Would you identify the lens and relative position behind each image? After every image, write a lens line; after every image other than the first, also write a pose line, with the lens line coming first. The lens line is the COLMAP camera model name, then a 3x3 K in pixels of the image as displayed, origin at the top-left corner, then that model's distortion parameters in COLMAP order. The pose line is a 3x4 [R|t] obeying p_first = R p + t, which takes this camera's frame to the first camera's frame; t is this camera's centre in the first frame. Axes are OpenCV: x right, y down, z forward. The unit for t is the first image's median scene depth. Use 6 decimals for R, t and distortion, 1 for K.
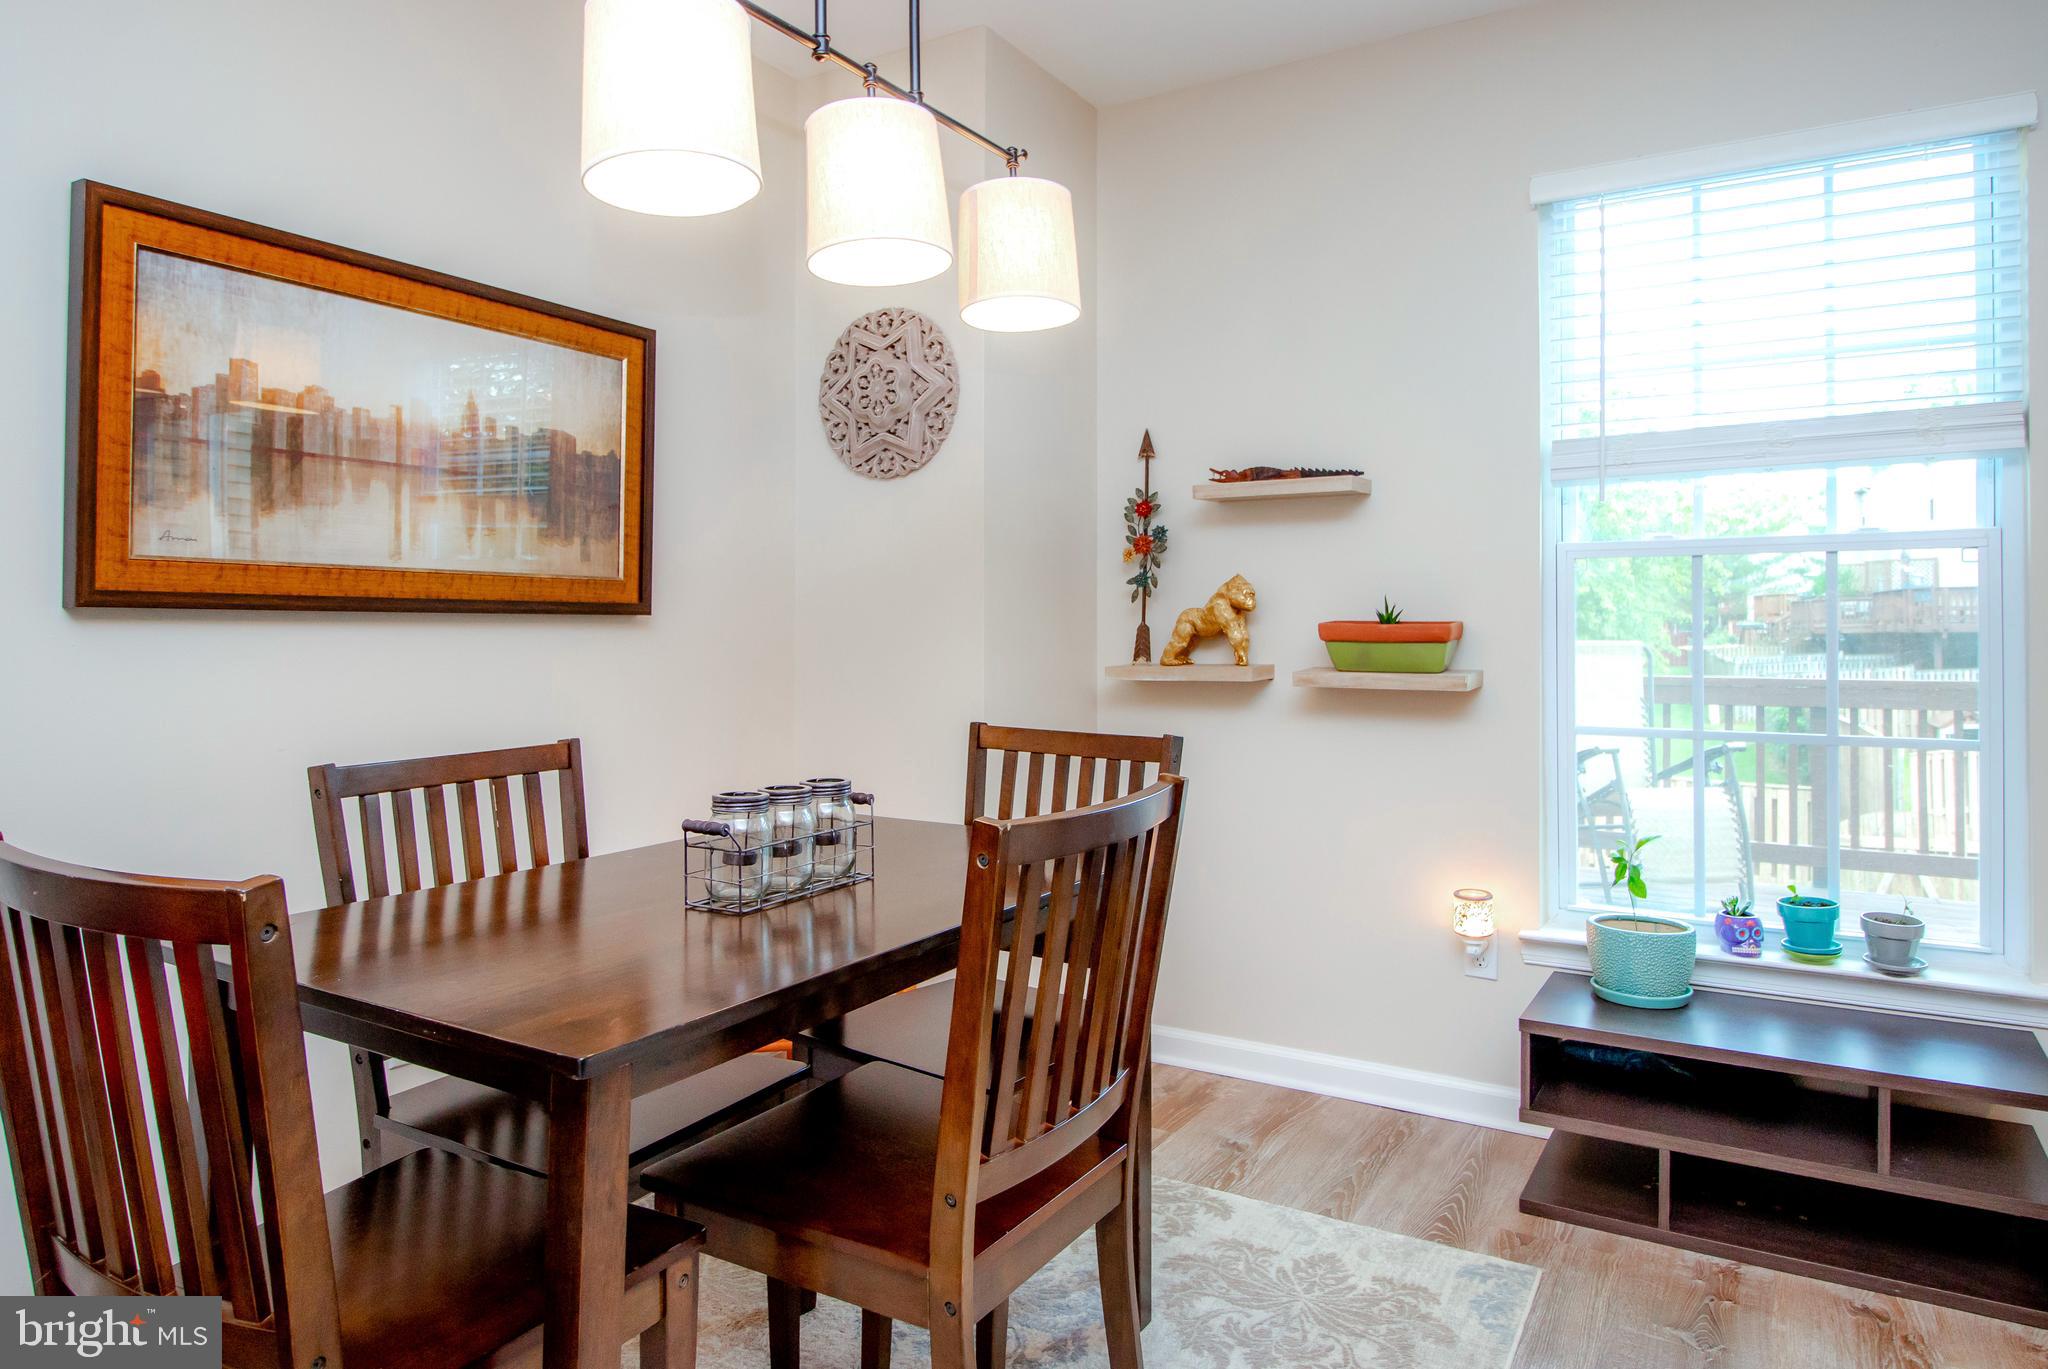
lens RADIAL K [[1278.6, 0, 1014.4], [0, 1278.6, 606.5], [0, 0, 1]] dist [-0.002217, -0.003201]
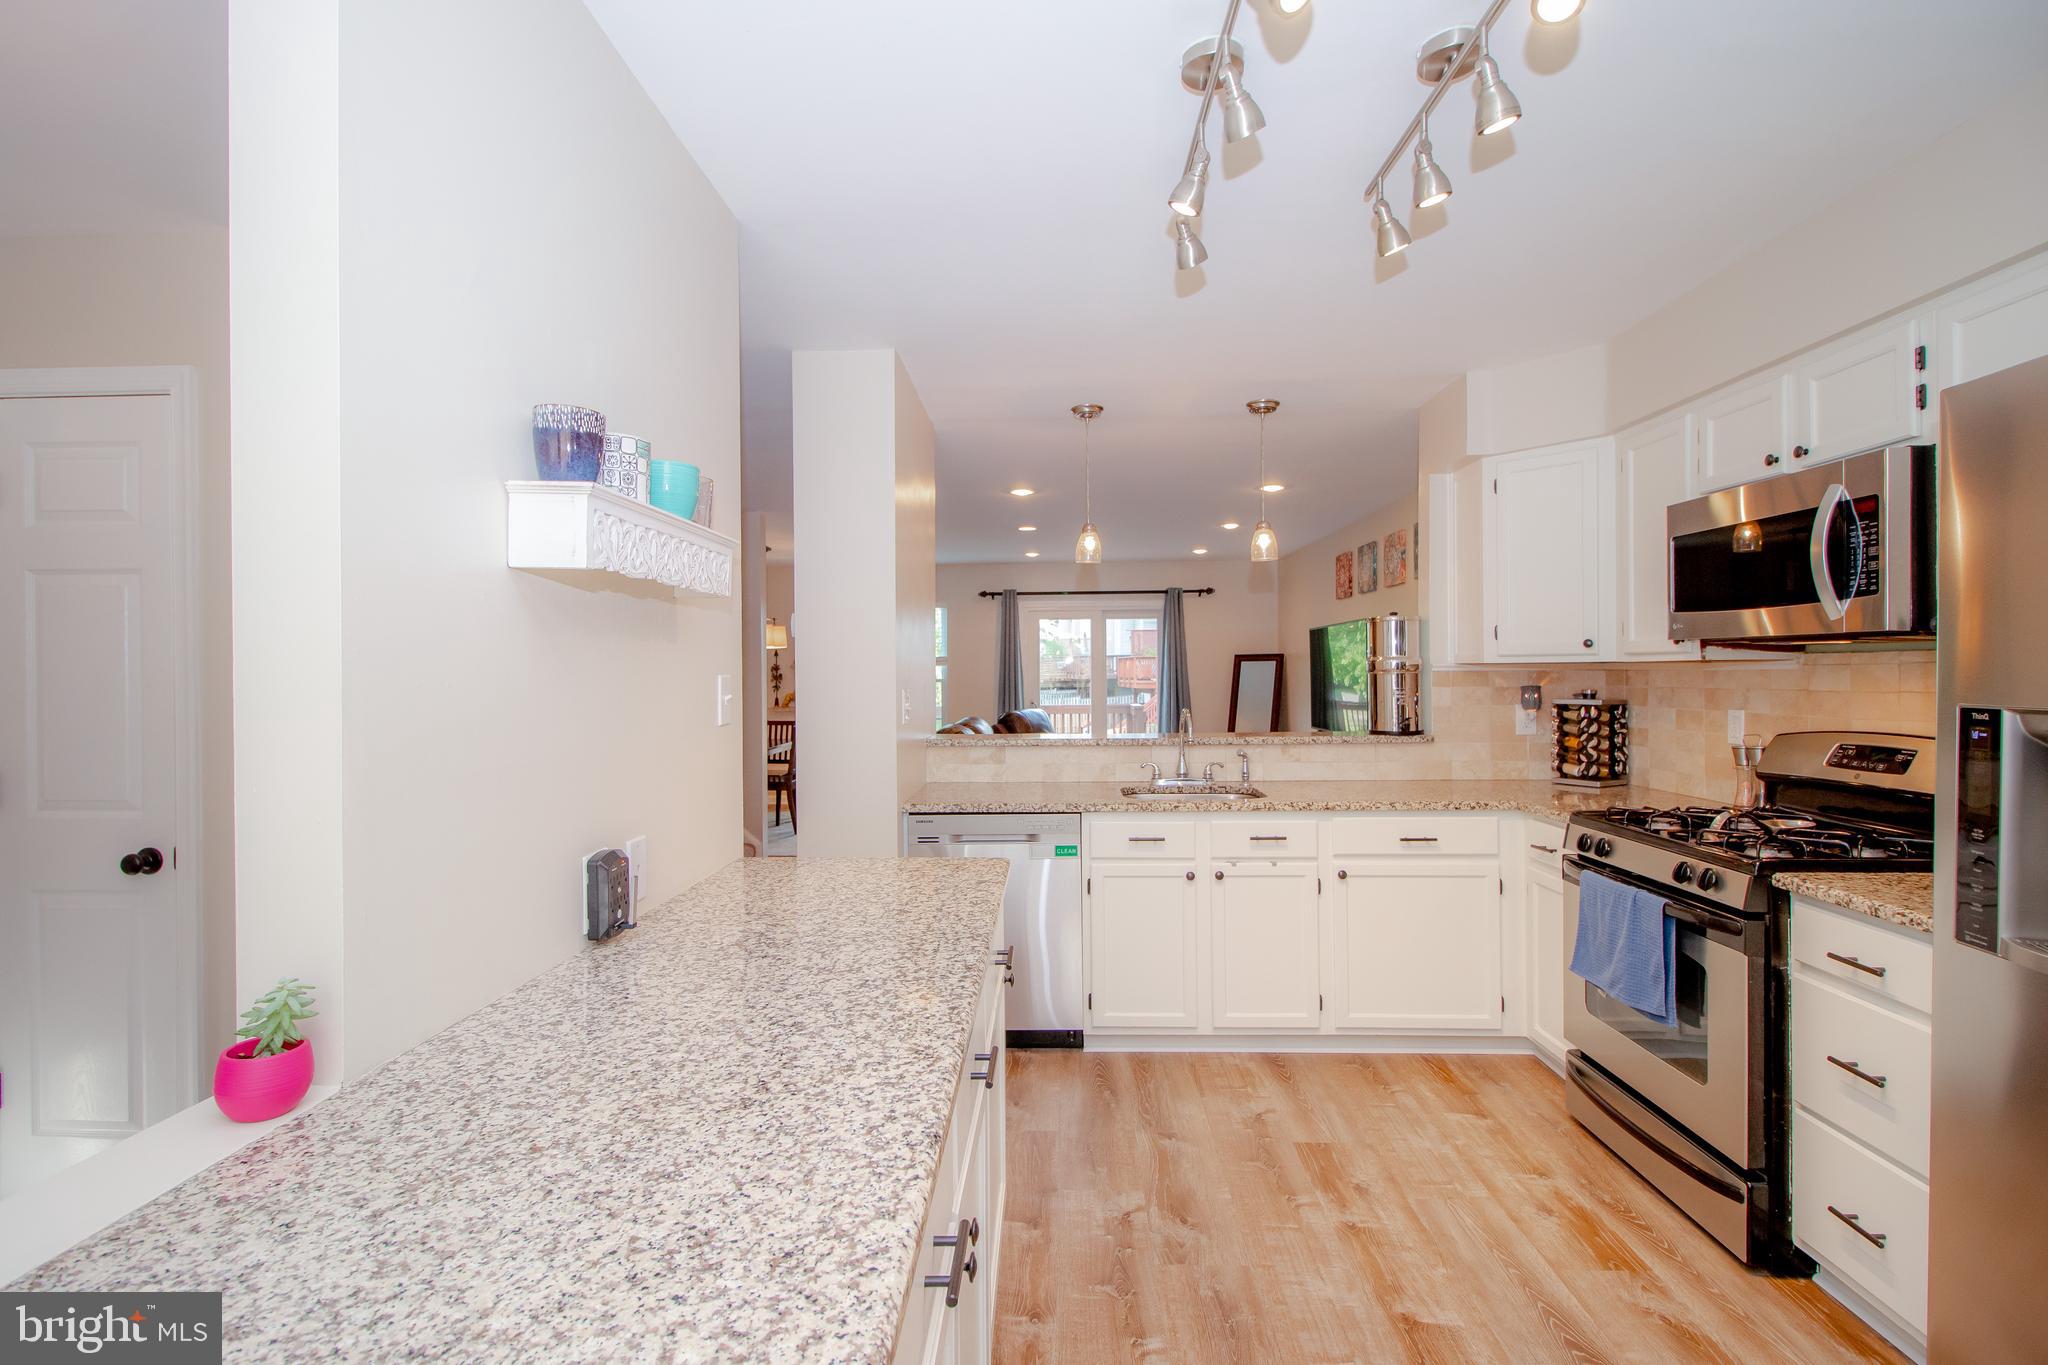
lens RADIAL K [[960.1, 0, 1029.2], [0, 960.1, 685.4], [0, 0, 1]] dist [-0.000110, -0.000197]
pose [[0.871043, -0.013207, 0.491030, -0.999911], [-0.001171, 0.999580, 0.028963, -0.163706], [-0.491206, -0.025803, 0.870661, -2.951660]]
